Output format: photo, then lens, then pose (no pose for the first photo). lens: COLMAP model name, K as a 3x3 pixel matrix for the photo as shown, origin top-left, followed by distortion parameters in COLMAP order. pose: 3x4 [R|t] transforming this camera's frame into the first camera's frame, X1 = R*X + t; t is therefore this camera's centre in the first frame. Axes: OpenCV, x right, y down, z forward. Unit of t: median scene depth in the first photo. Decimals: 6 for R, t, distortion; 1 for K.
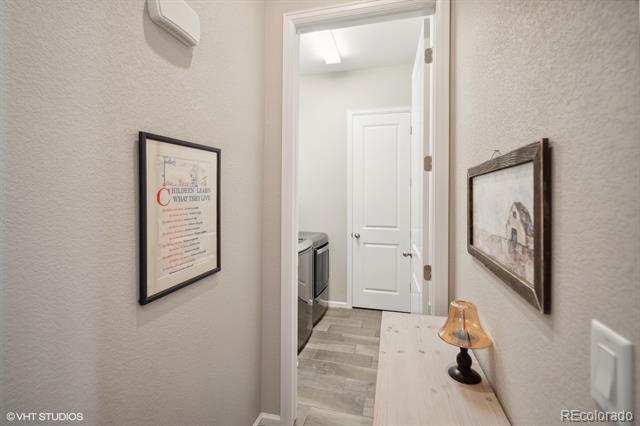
lens RADIAL K [[288.6, 0, 321.6], [0, 288.6, 209.9], [0, 0, 1]] dist [-0.009047, -0.000675]
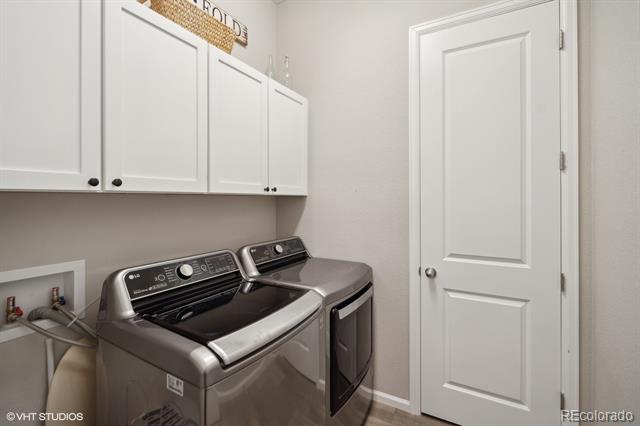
lens RADIAL K [[288.6, 0, 317.1], [0, 288.6, 211.2], [0, 0, 1]] dist [-0.009047, -0.000675]
pose [[0.971375, -0.002409, -0.237539, 0.050544], [-0.004483, 0.999585, -0.028469, -0.004336], [0.237509, 0.028719, 0.970961, 0.461985]]
